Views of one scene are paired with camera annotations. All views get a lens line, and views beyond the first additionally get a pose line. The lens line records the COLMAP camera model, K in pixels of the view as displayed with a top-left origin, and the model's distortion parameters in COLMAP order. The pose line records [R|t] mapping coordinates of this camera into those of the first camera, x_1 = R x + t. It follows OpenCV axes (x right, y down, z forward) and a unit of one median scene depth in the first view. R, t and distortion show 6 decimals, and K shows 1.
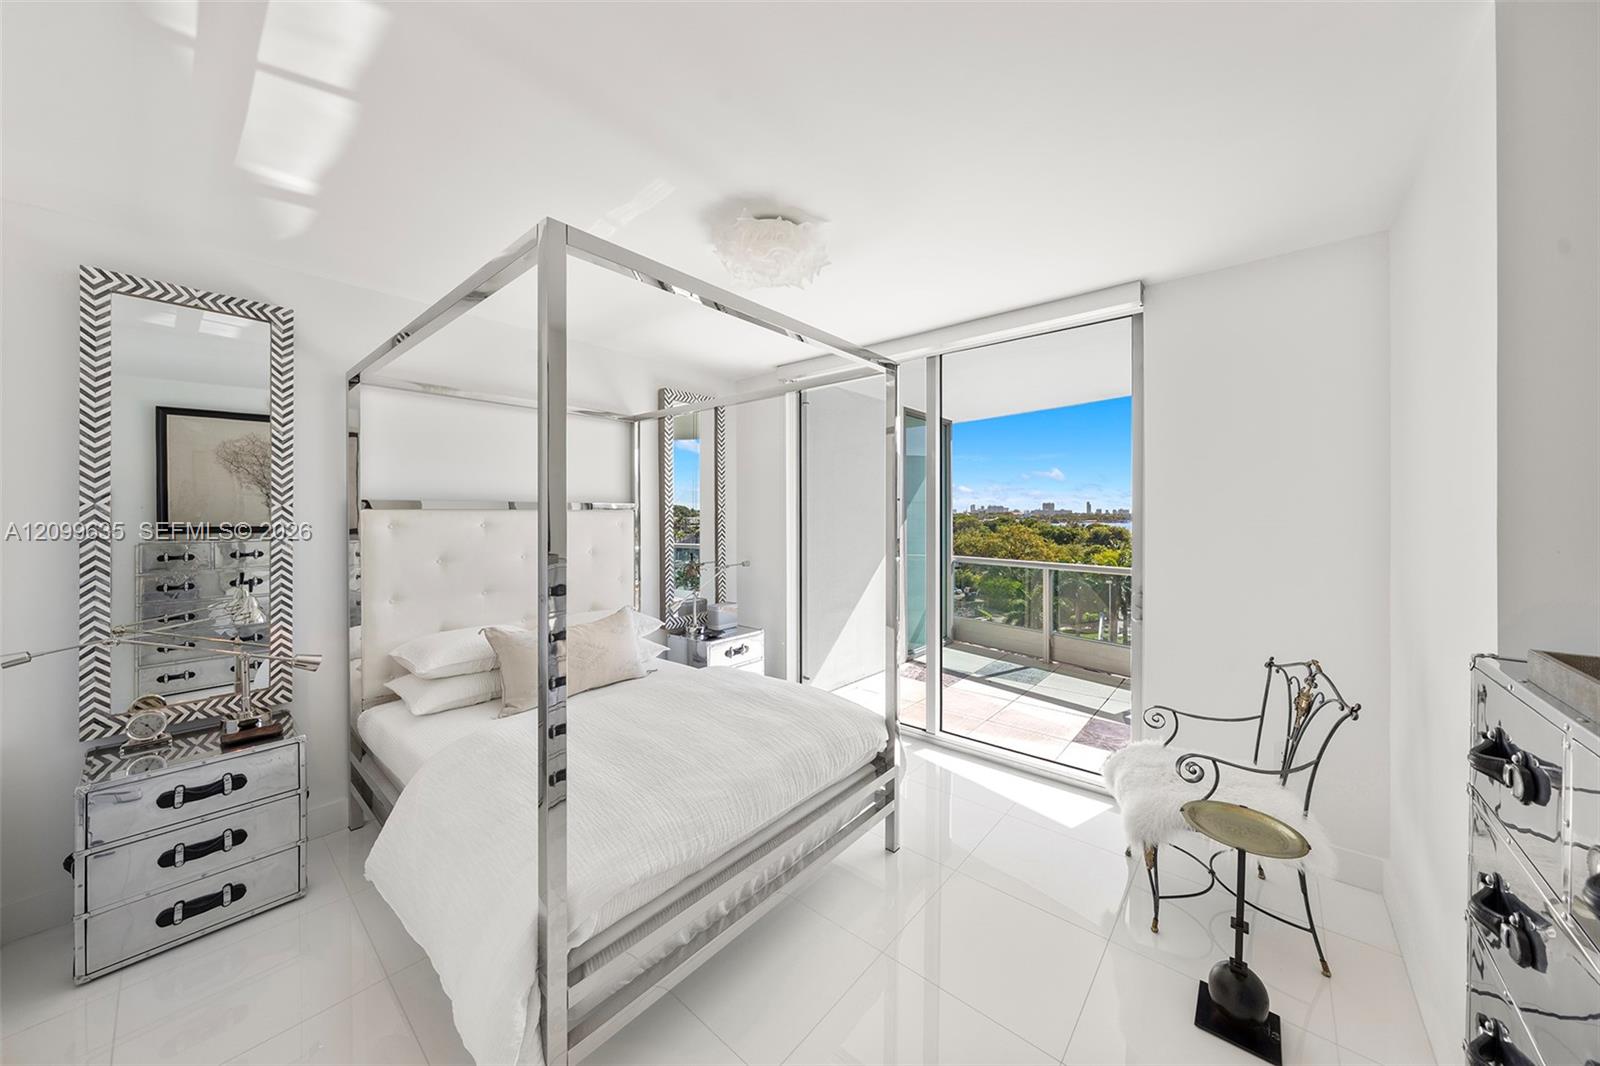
lens RADIAL K [[543.2, 0, 797.3], [0, 543.2, 524.0], [0, 0, 1]] dist [-0.001689, 0.000118]
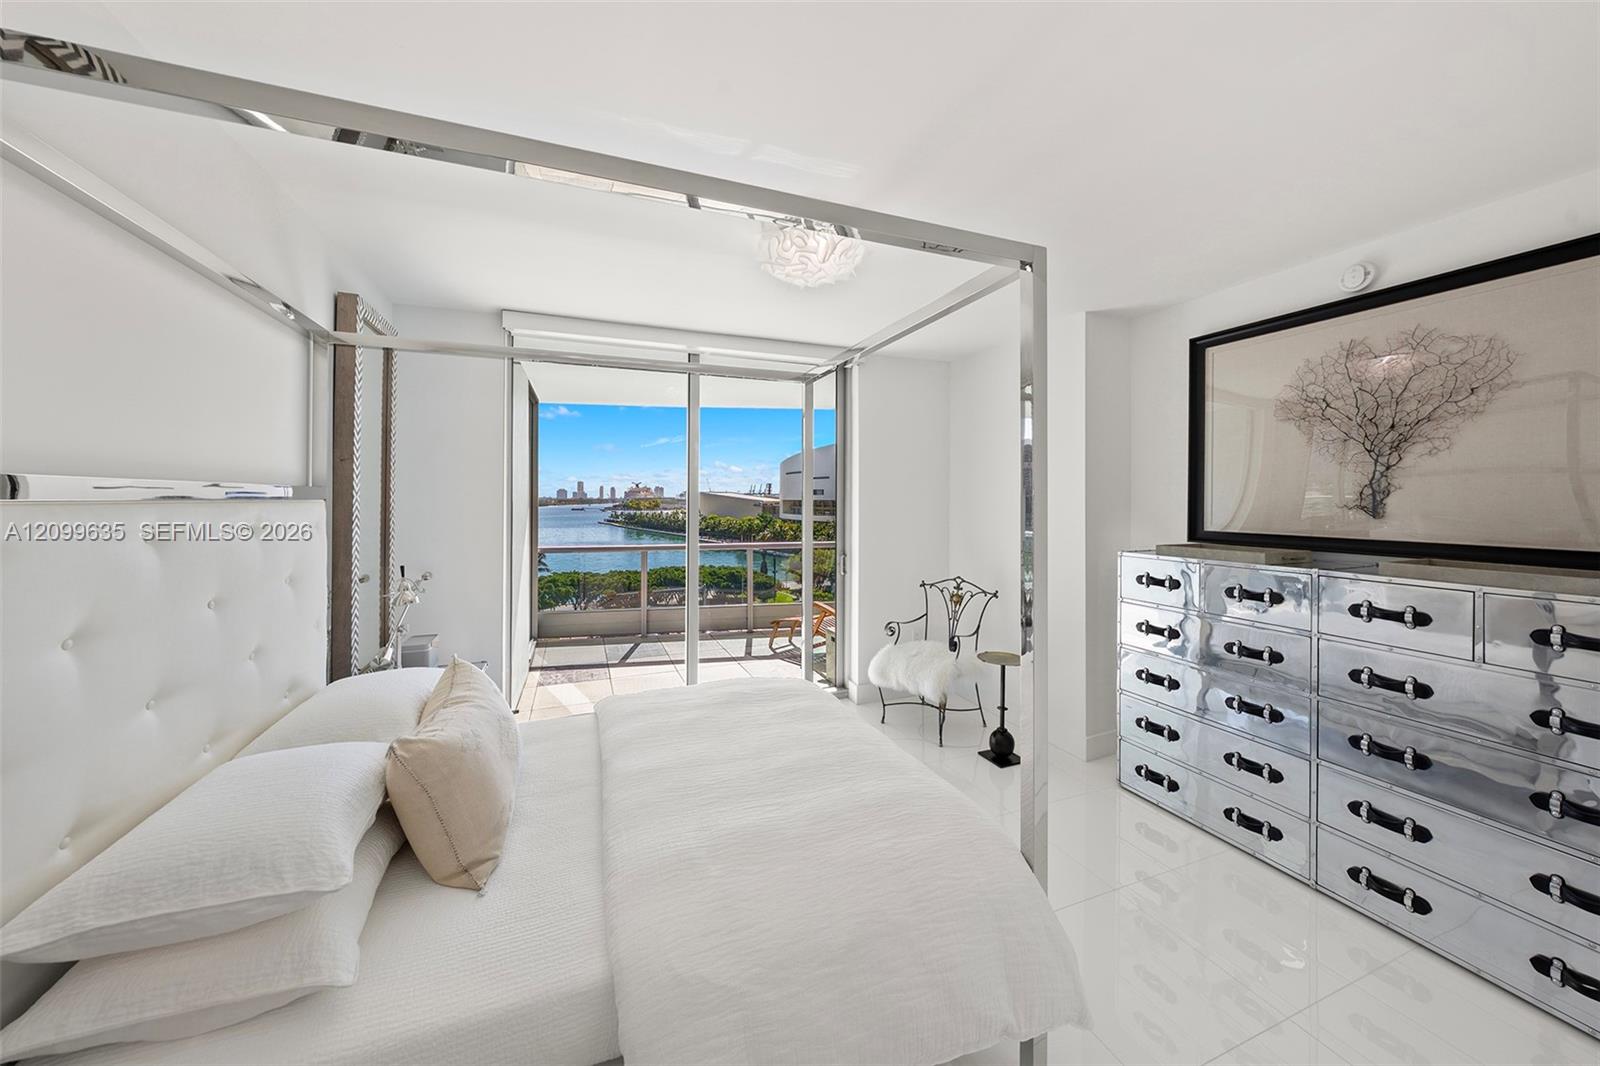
lens RADIAL K [[547.4, 0, 790.1], [0, 547.4, 515.7], [0, 0, 1]] dist [0.000537, 0.000058]
pose [[0.484606, -0.030045, 0.874217, -0.837012], [0.017038, 0.999545, 0.024908, -0.022792], [-0.874567, 0.002825, 0.484897, 0.448189]]
